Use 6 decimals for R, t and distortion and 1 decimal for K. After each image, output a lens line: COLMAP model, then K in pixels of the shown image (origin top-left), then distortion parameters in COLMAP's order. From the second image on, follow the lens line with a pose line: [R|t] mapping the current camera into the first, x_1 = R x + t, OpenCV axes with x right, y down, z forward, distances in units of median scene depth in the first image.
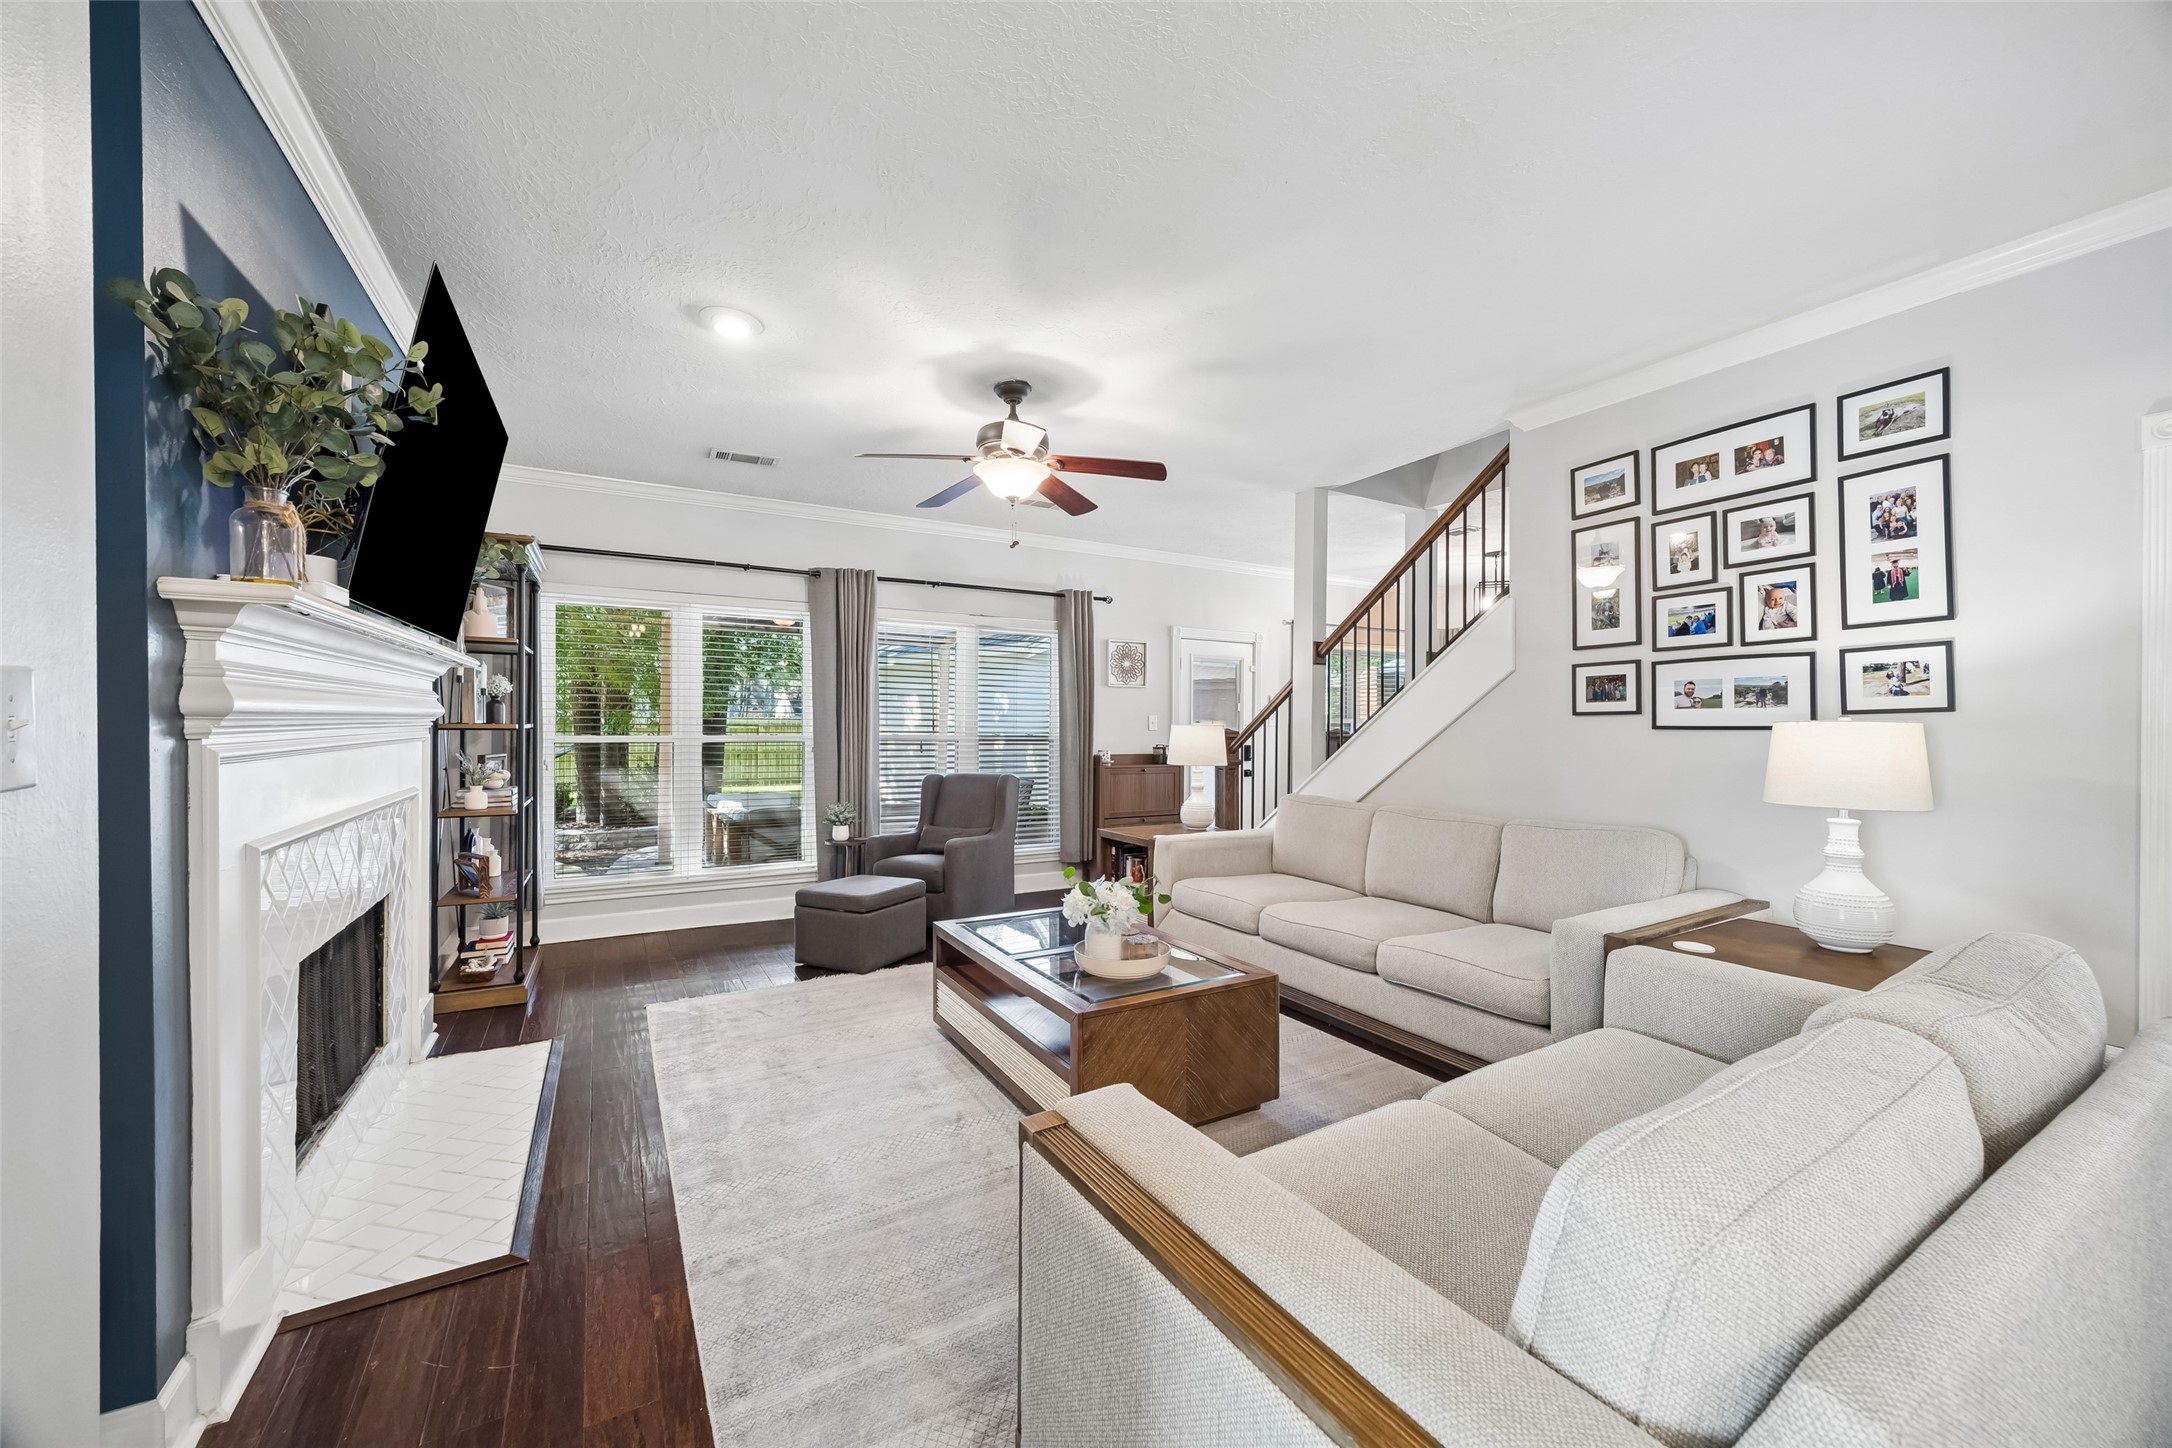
lens RADIAL K [[831.4, 0, 1083.9], [0, 831.4, 727.8], [0, 0, 1]] dist [-0.013202, -0.000044]
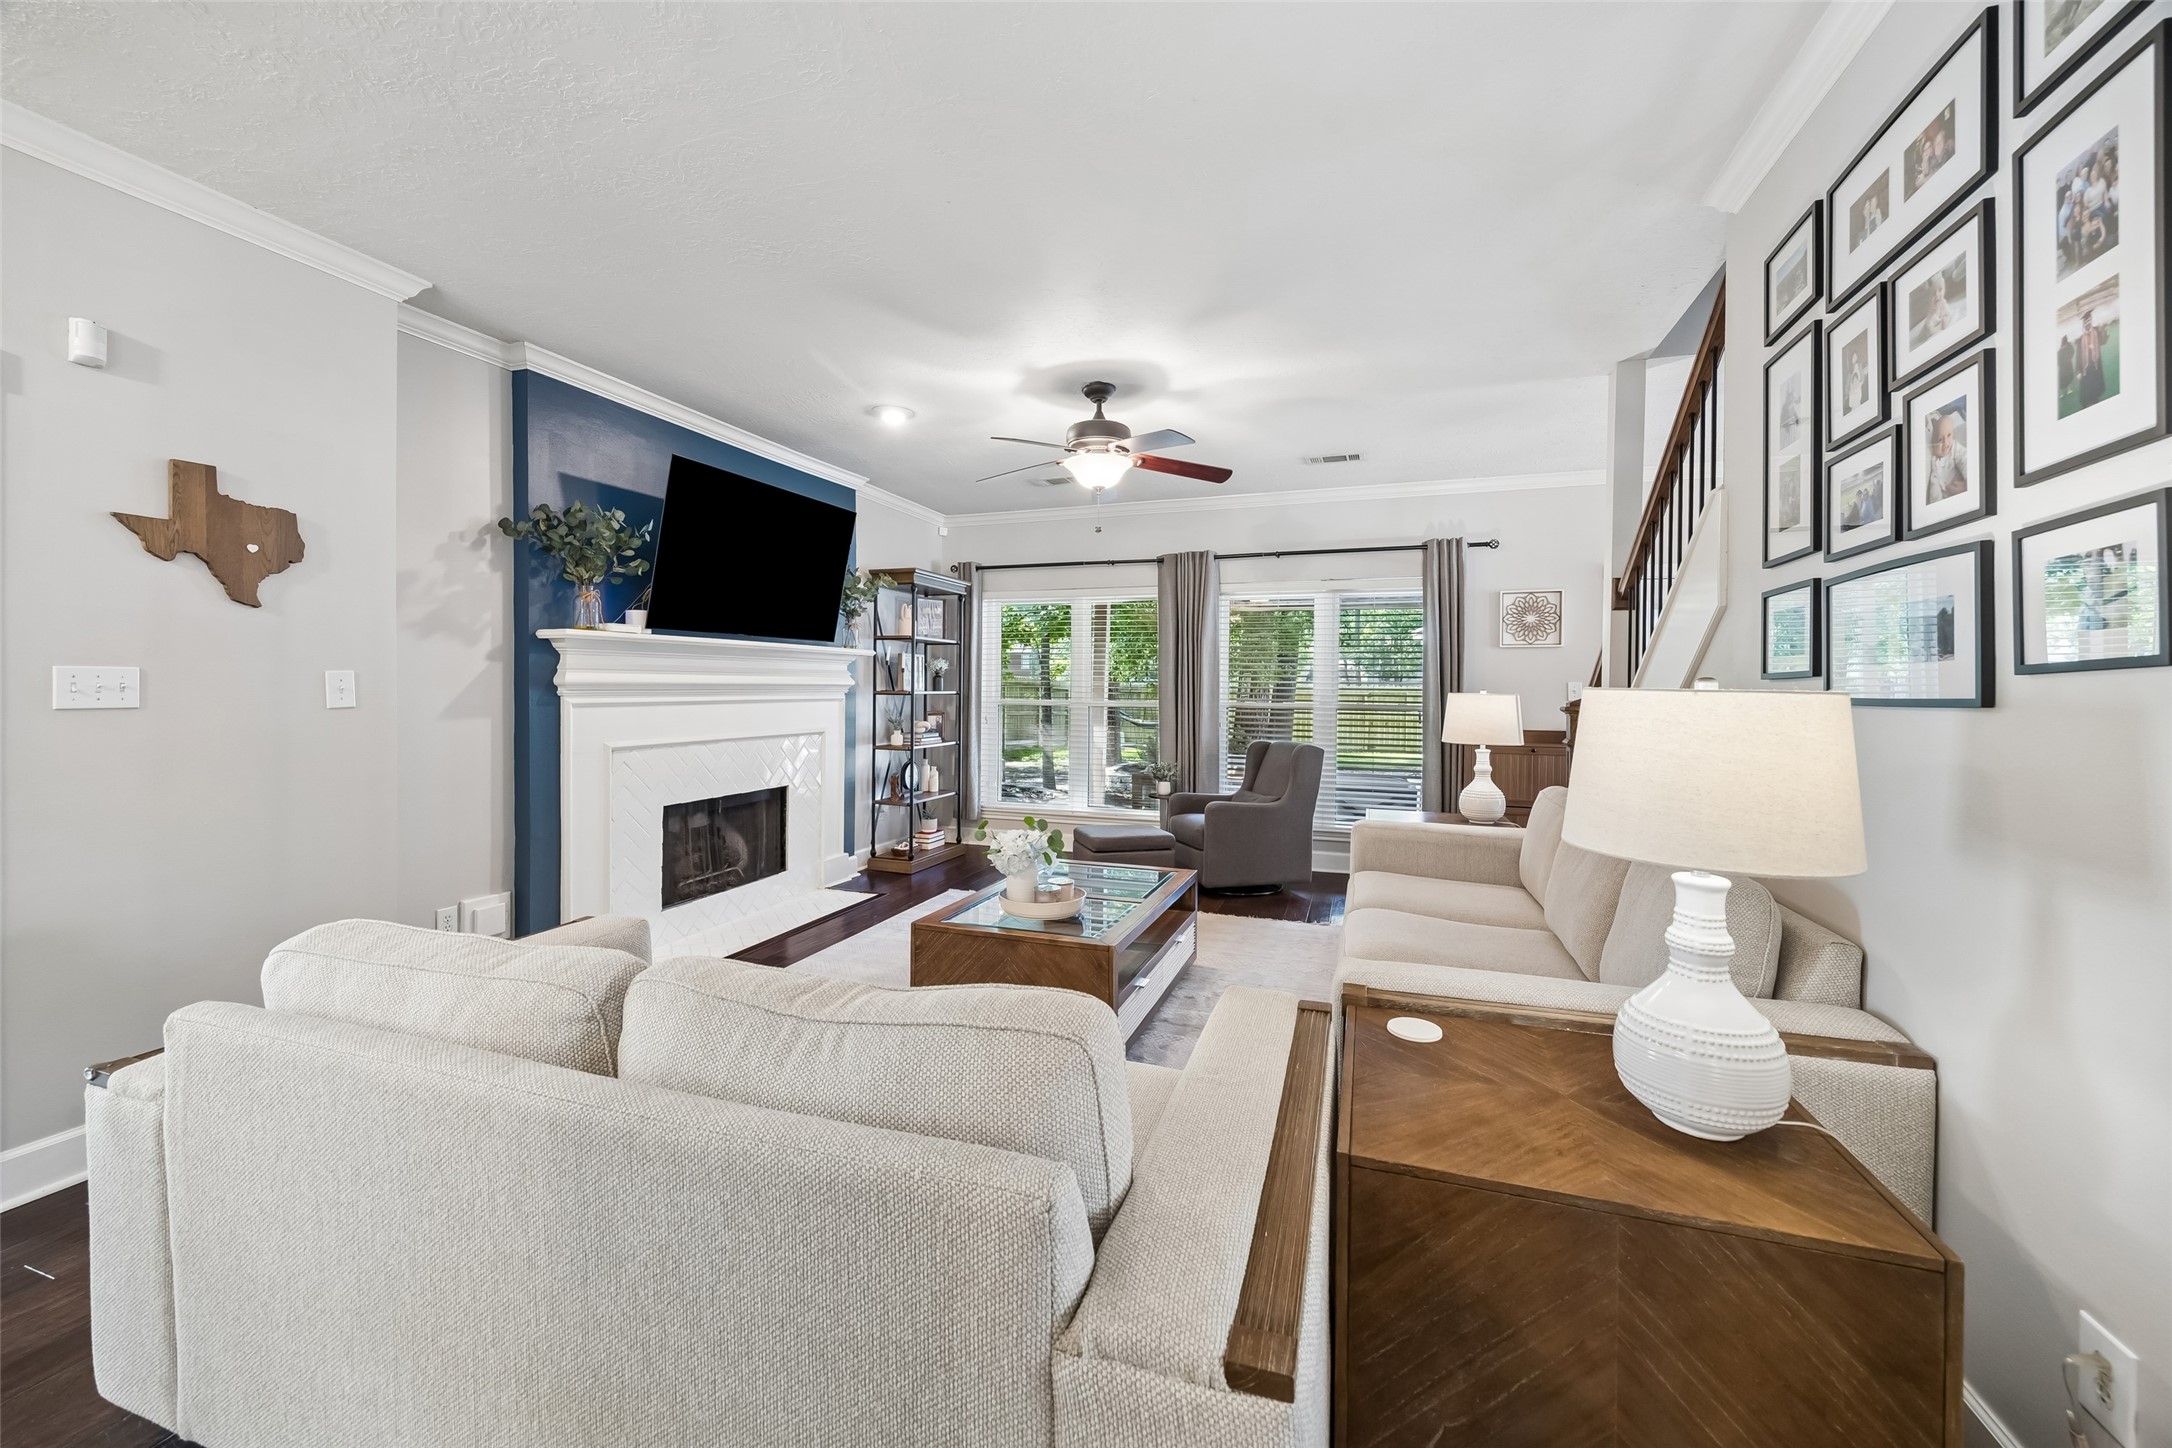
lens RADIAL K [[838.0, 0, 1079.5], [0, 838.0, 696.1], [0, 0, 1]] dist [-0.002717, -0.000022]
pose [[0.661240, 0.005398, -0.750155, 0.784246], [-0.005651, 0.999982, 0.002214, -0.000419], [0.750153, 0.002776, 0.661259, 0.255101]]
